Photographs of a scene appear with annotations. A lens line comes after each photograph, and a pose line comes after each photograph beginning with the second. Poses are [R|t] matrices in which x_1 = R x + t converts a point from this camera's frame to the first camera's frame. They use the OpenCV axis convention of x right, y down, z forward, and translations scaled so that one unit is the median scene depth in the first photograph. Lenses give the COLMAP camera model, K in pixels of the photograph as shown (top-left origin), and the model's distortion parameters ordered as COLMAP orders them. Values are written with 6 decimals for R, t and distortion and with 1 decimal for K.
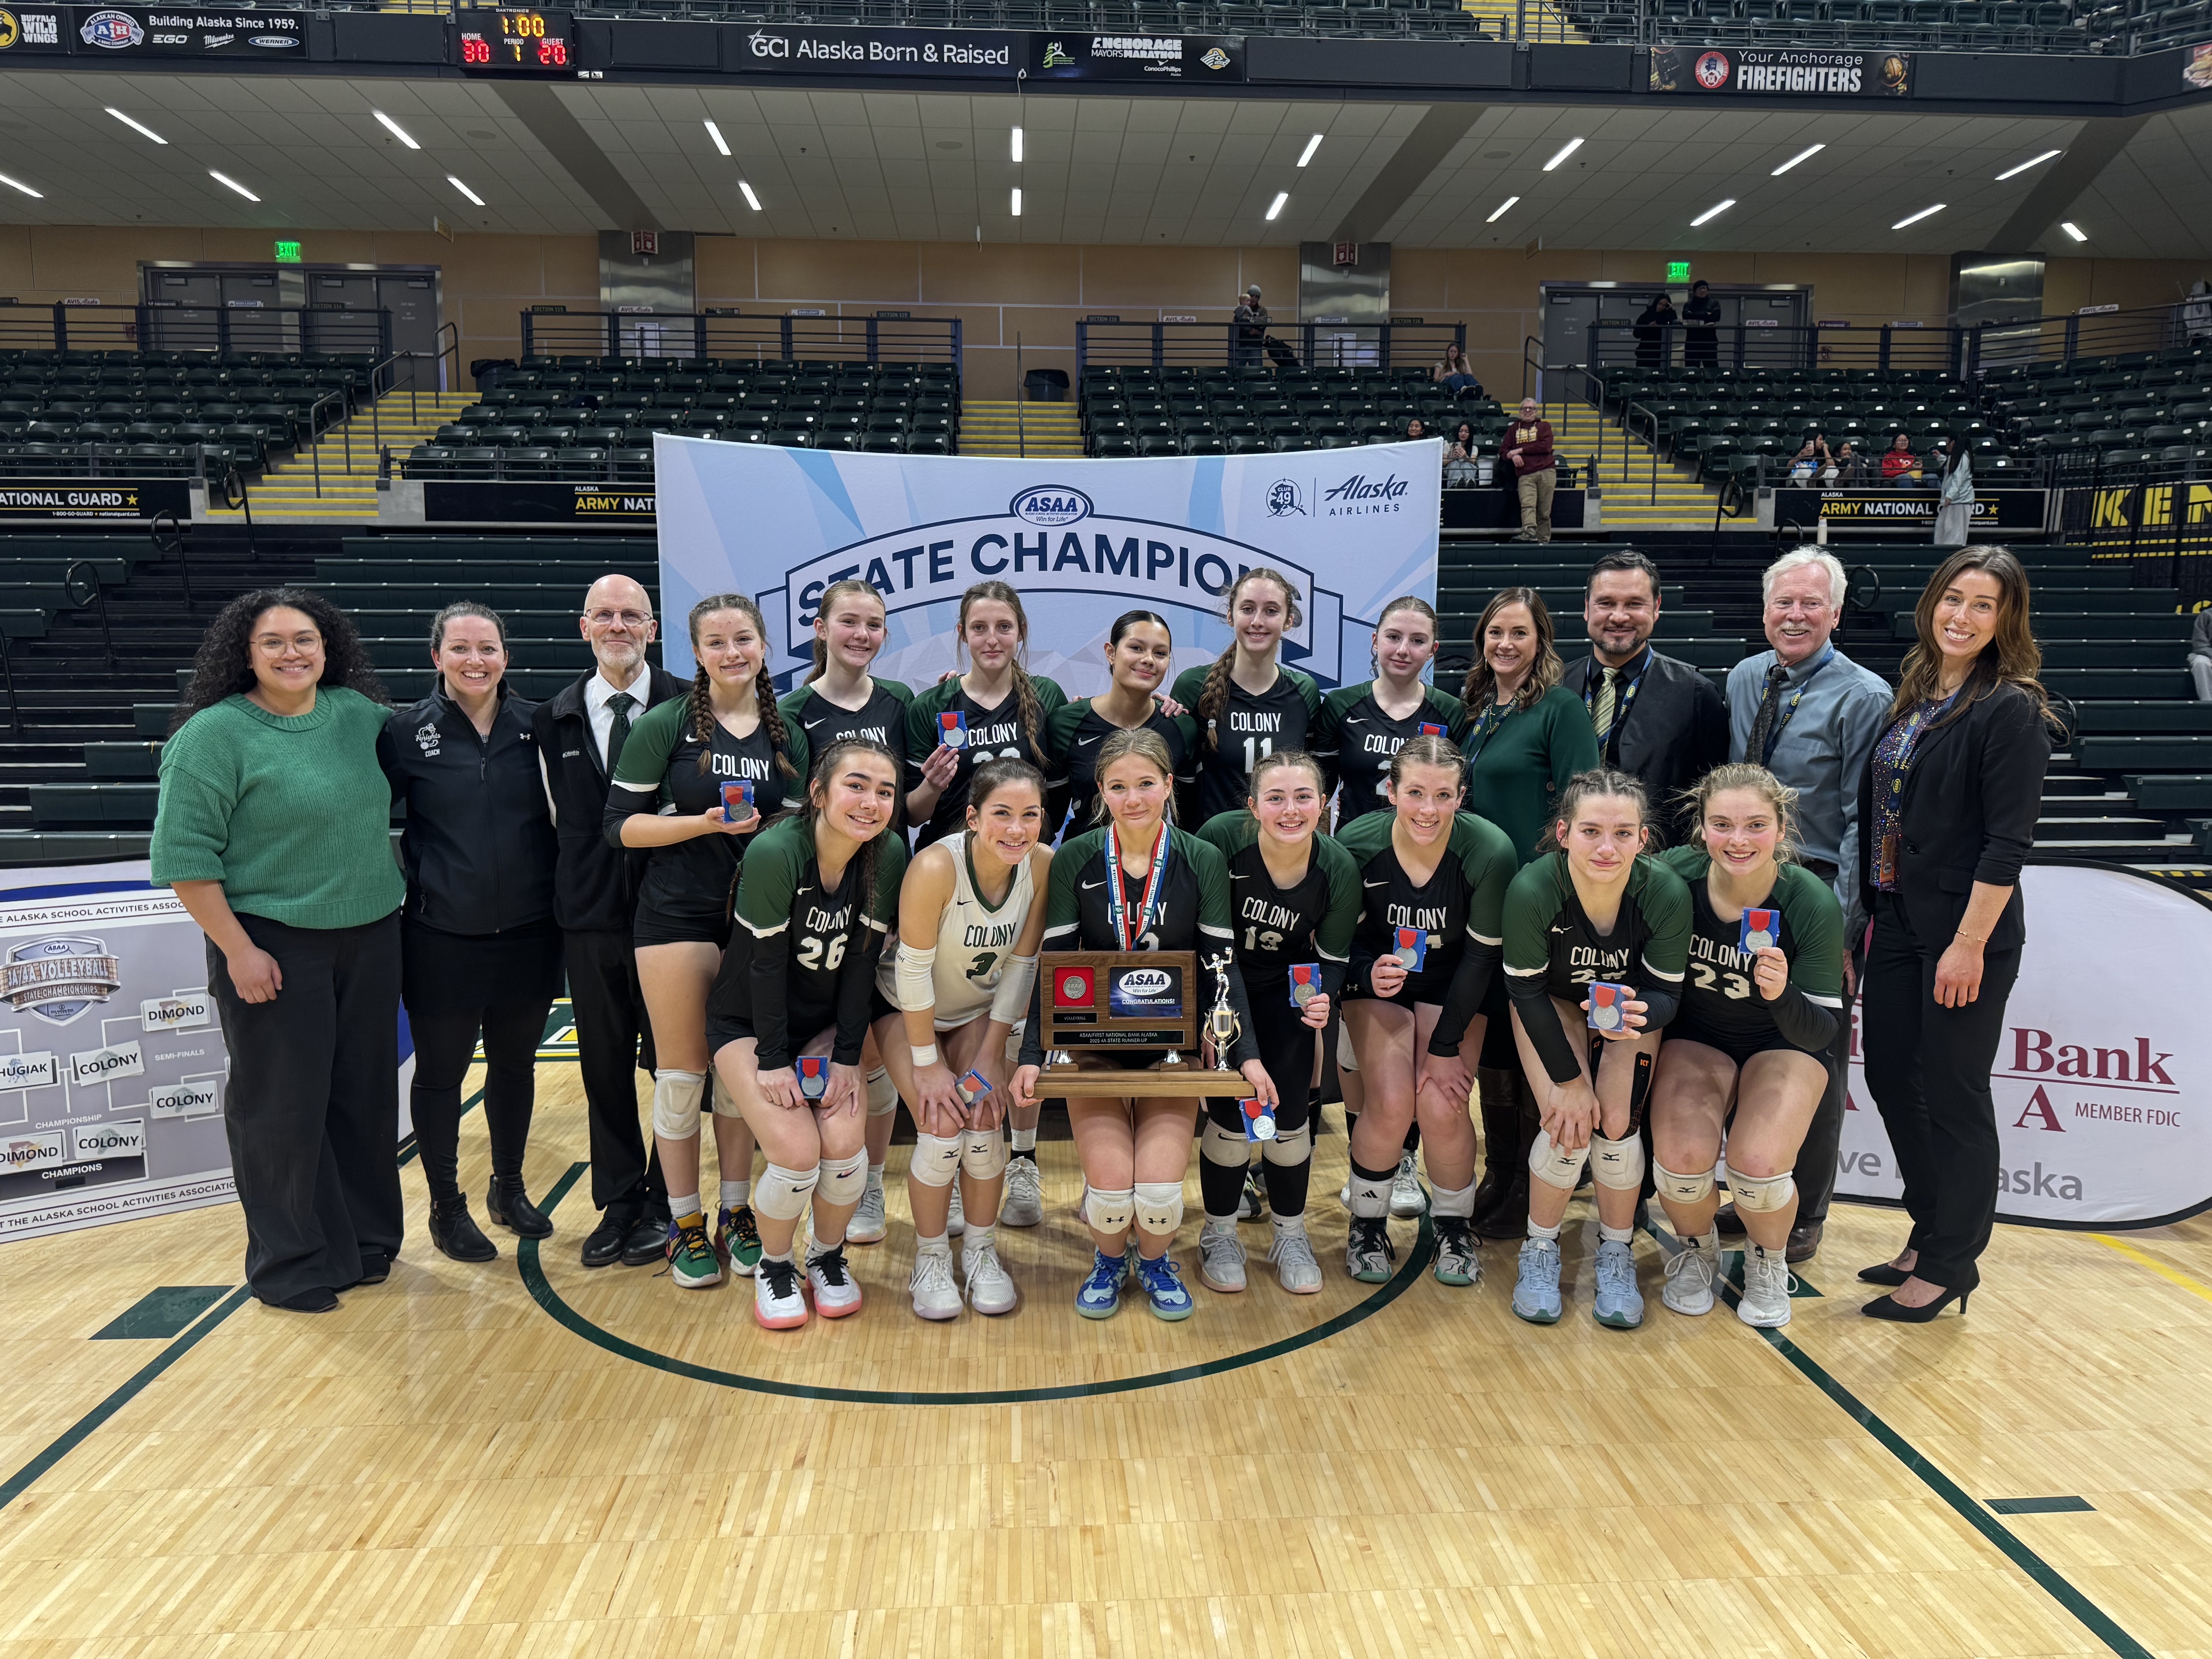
lens RADIAL K [[1579.6, 0, 1106.0], [0, 1579.6, 829.5], [0, 0, 1]] dist [0.011659, -0.016424]
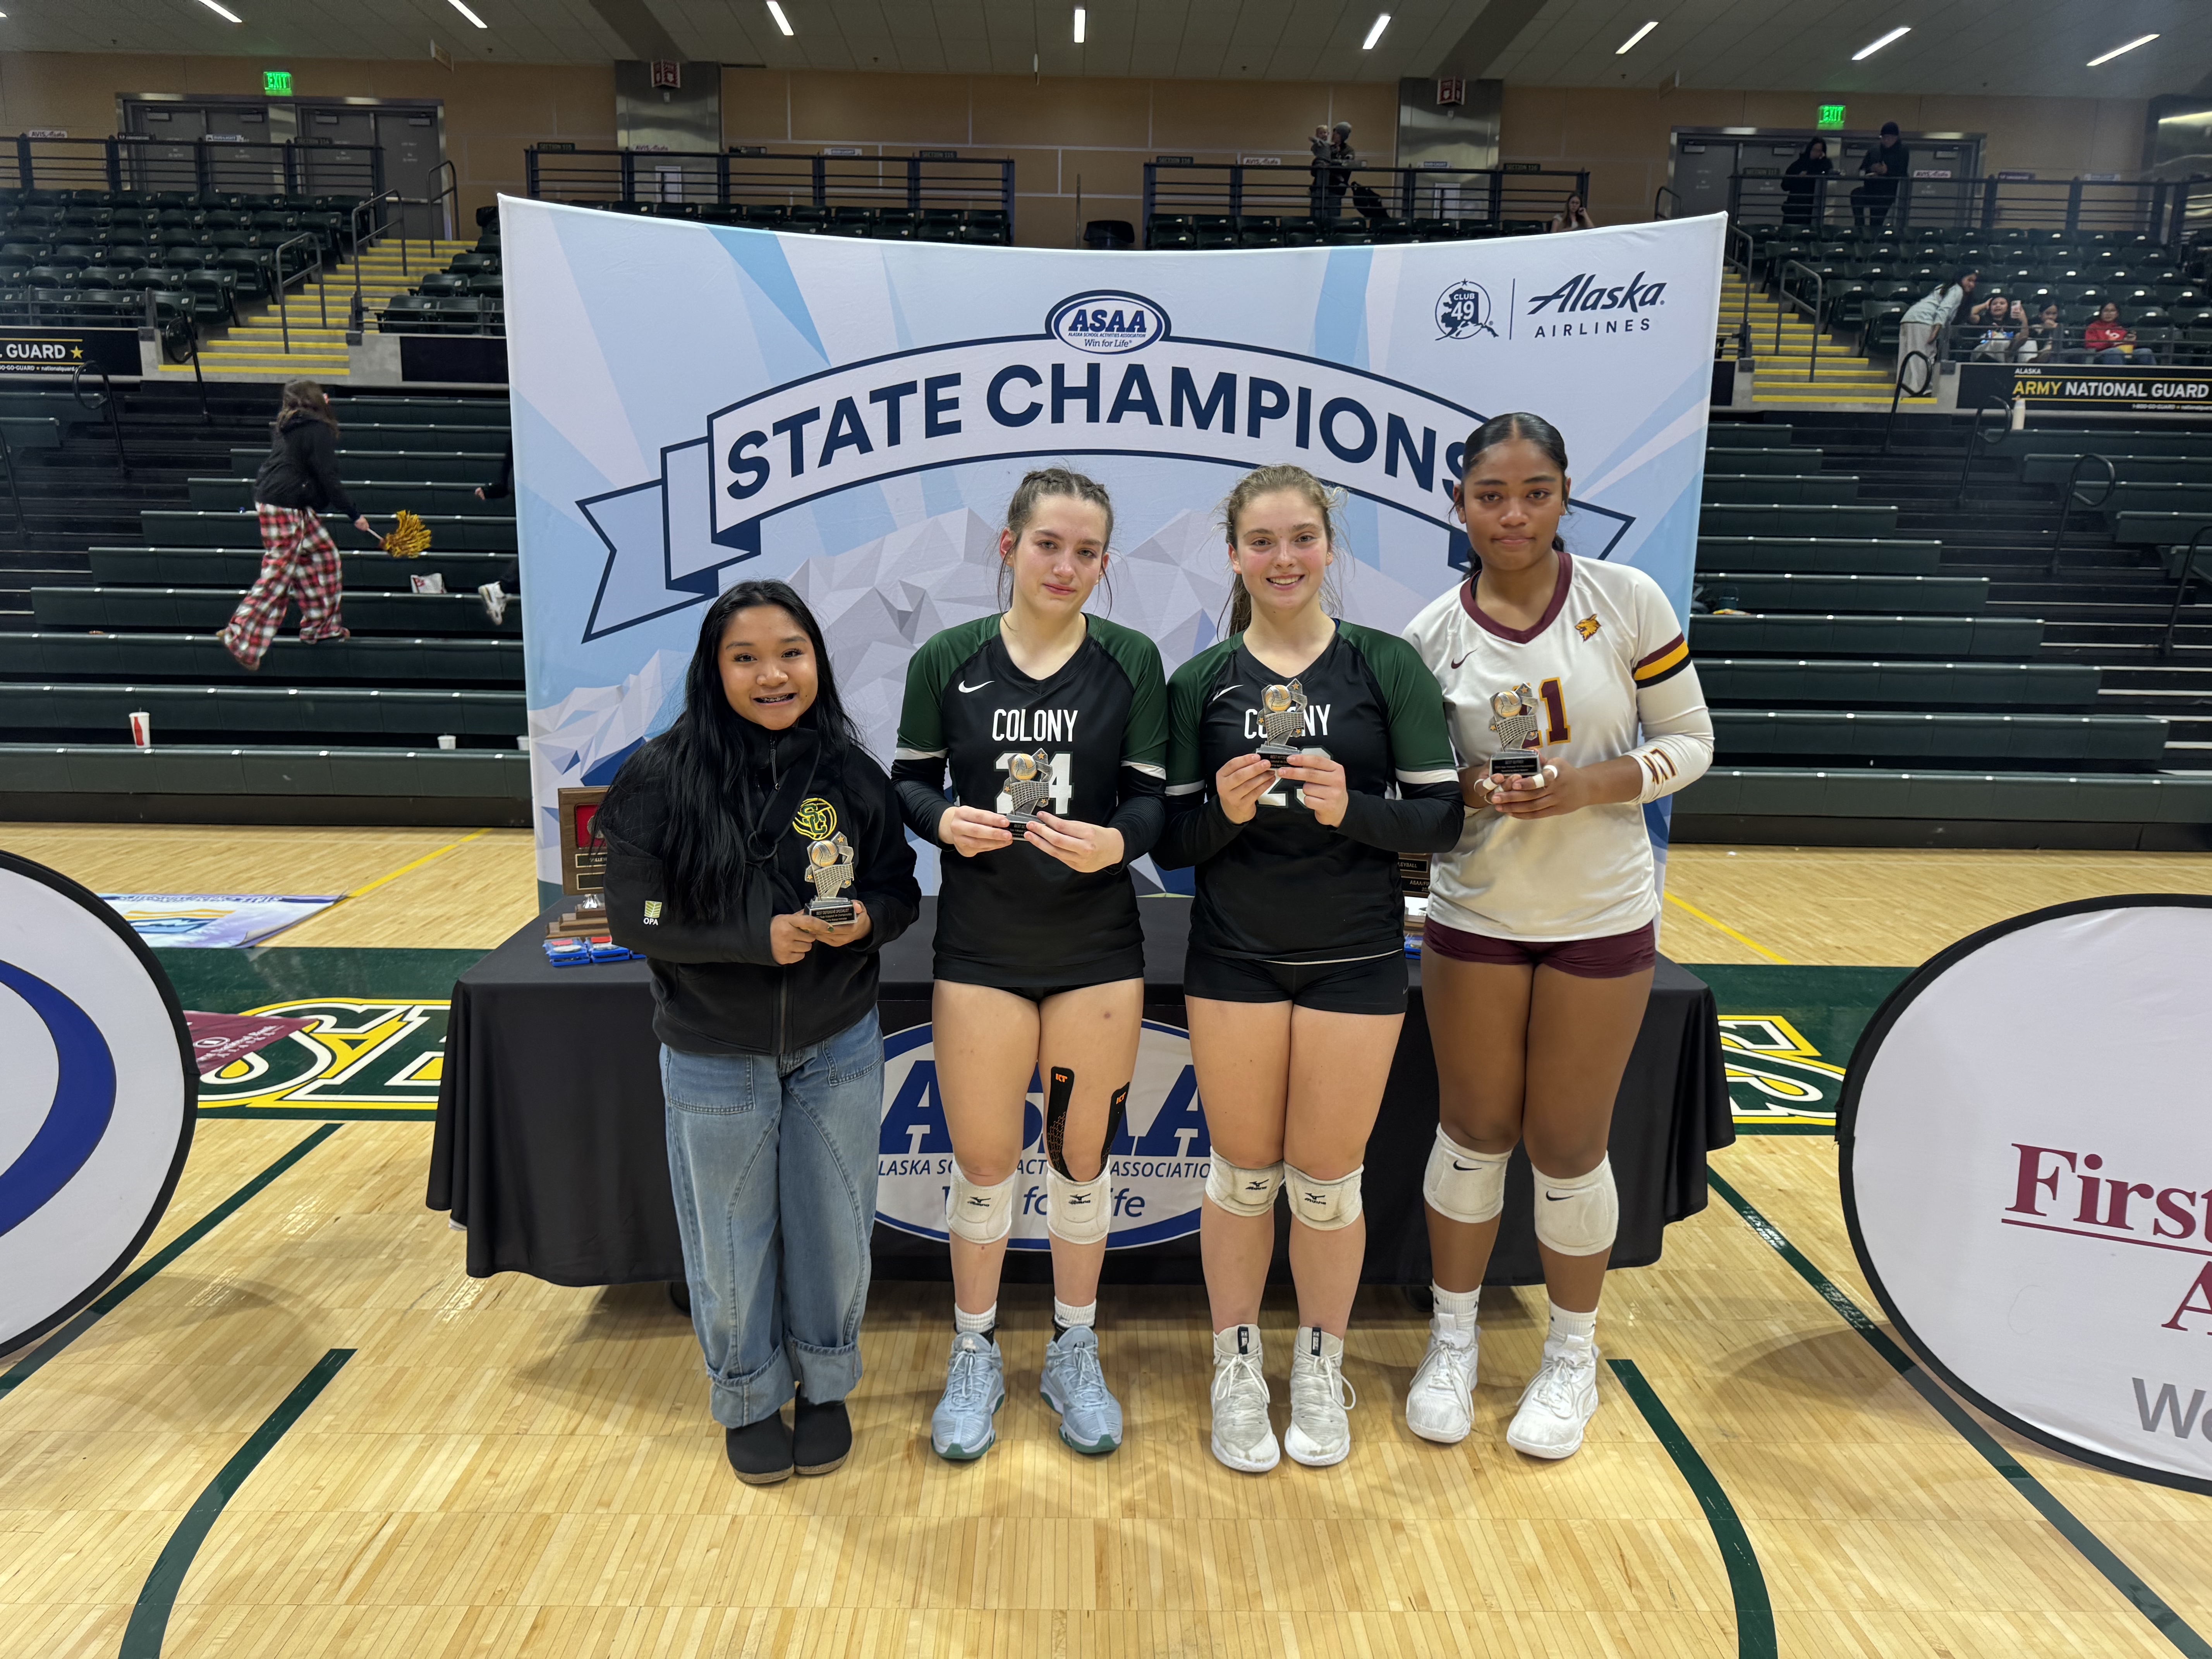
lens RADIAL K [[1577.9, 0, 1084.4], [0, 1577.9, 845.9], [0, 0, 1]] dist [-0.000191, -0.003159]
pose [[0.998643, 0.025342, -0.045497, -0.003015], [-0.021710, 0.996668, 0.078618, -0.013049], [0.047338, -0.077523, 0.995866, 0.113823]]
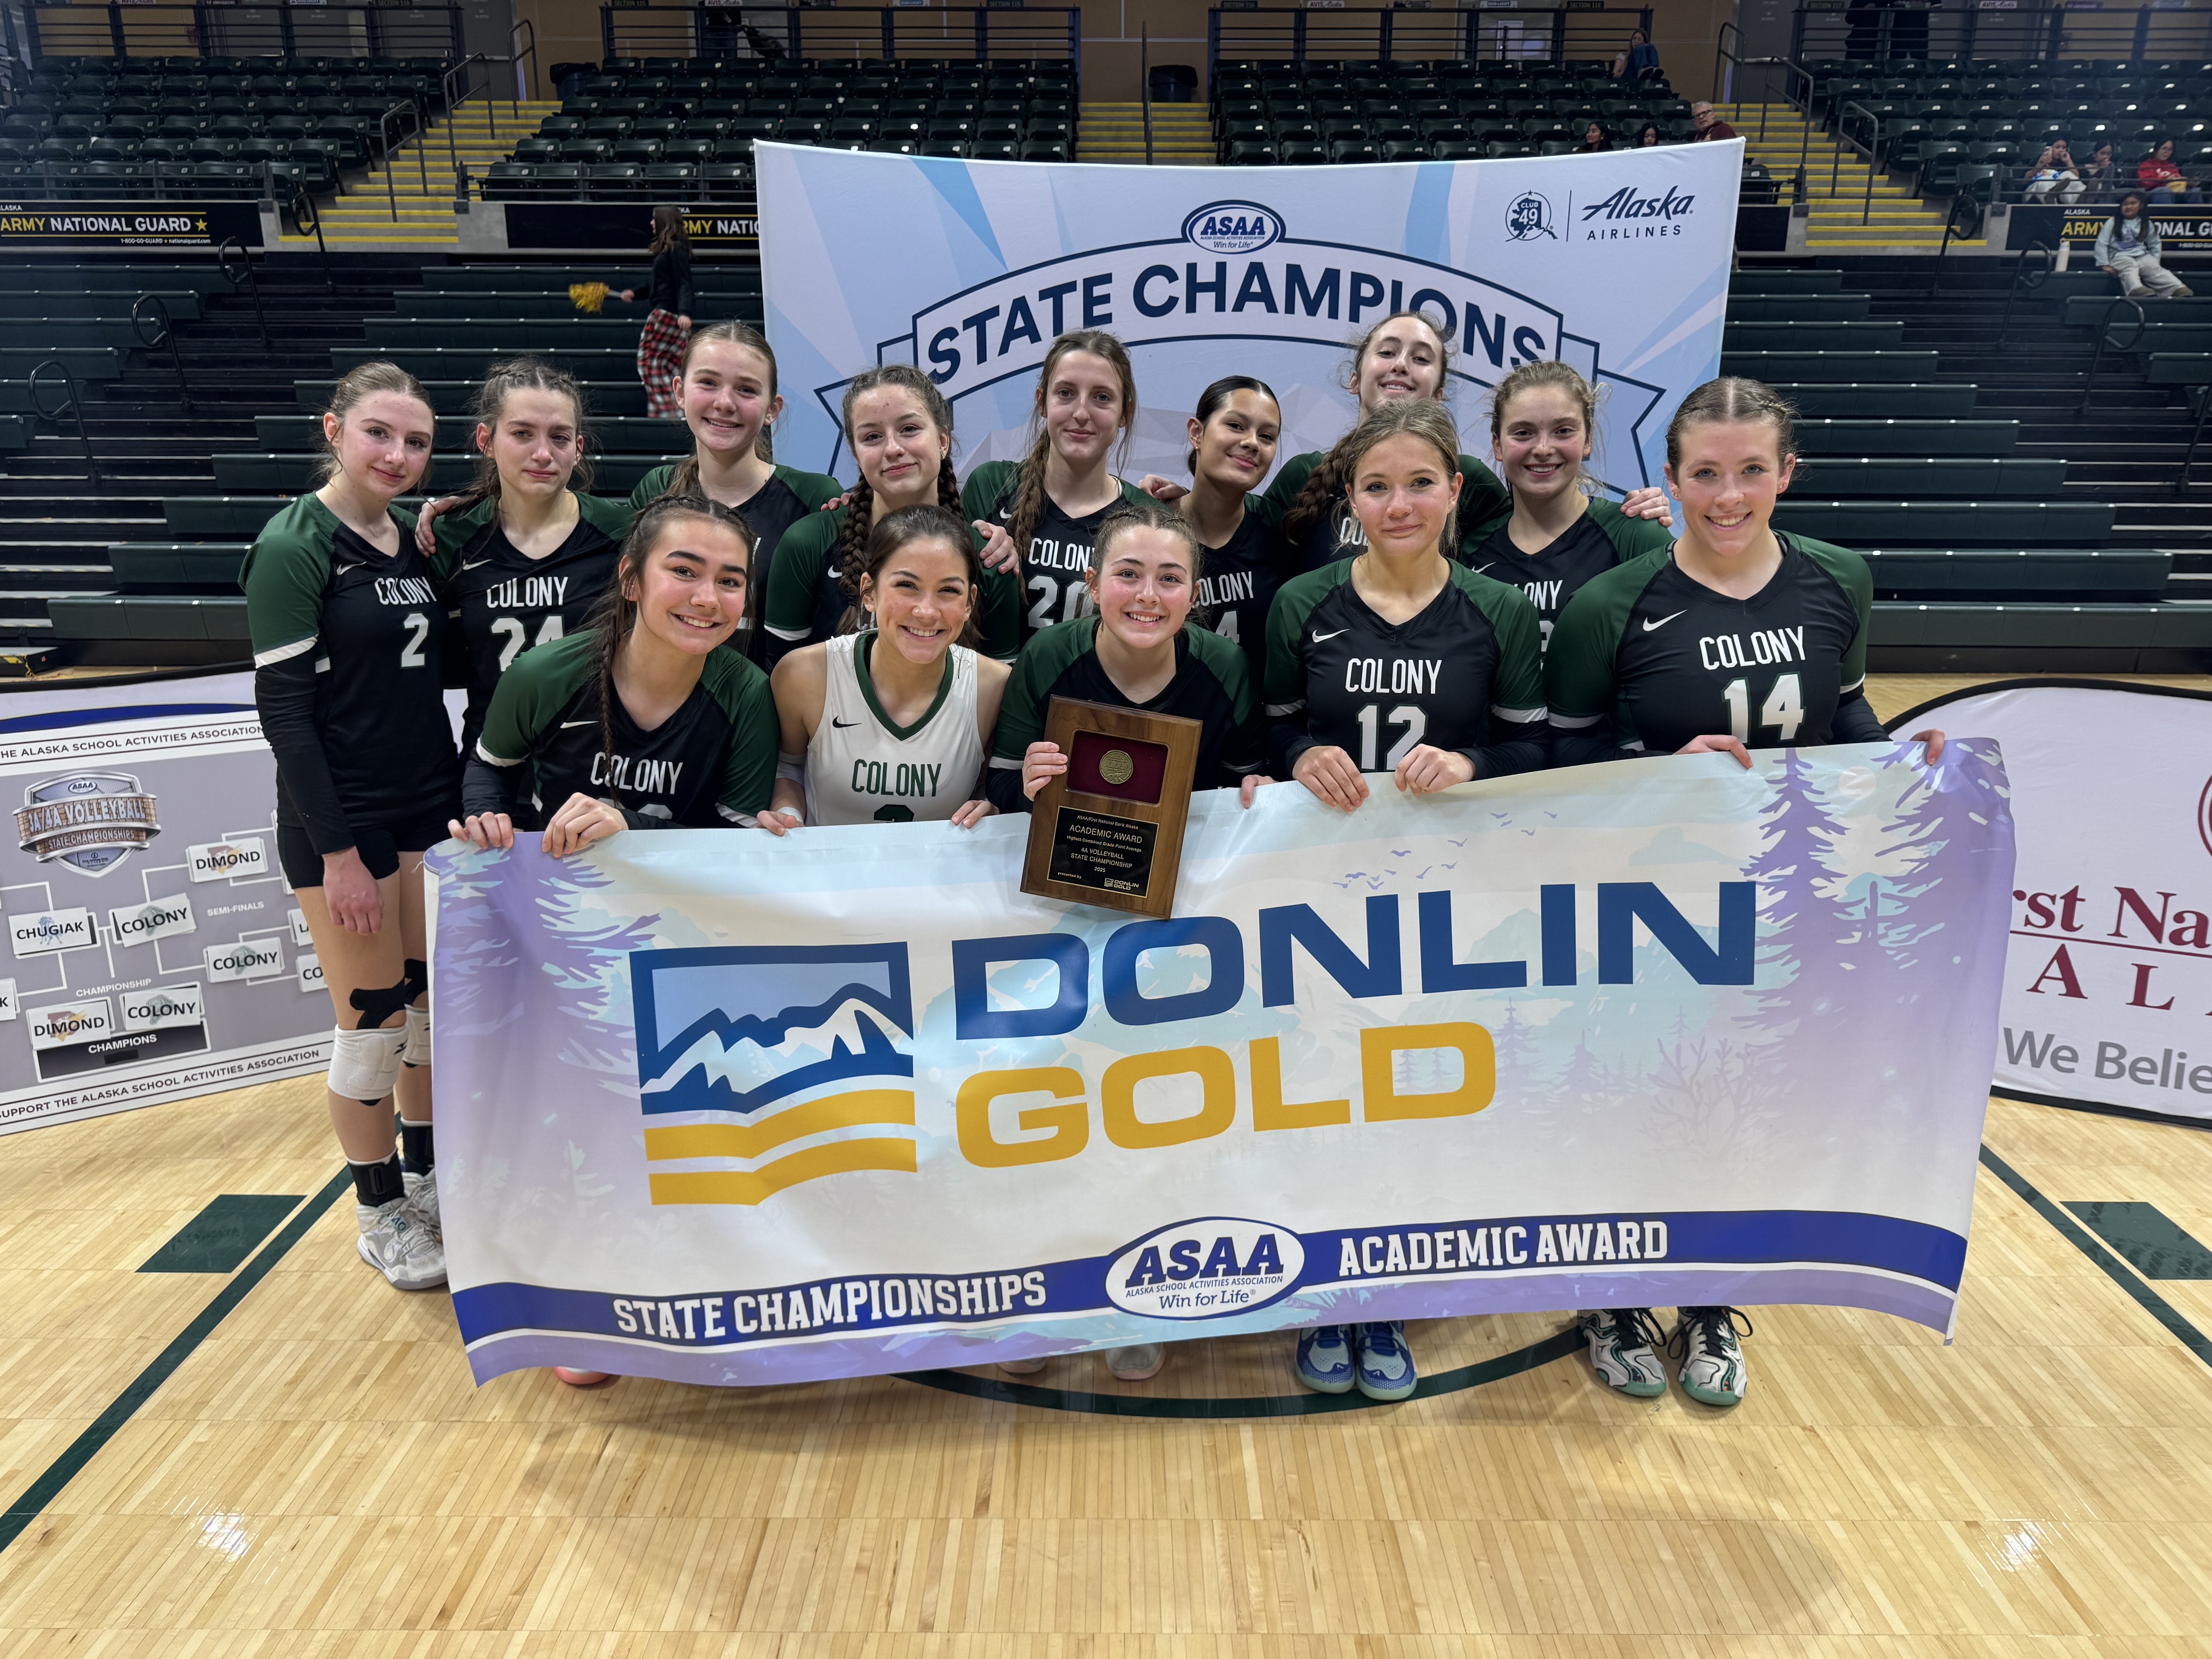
lens RADIAL K [[1582.9, 0, 1102.6], [0, 1582.9, 838.2], [0, 0, 1]] dist [0.003323, -0.007081]
pose [[0.997818, 0.020718, -0.062691, -0.016245], [-0.010004, 0.985970, 0.166620, -0.011267], [0.065263, -0.165629, 0.984026, 0.049752]]
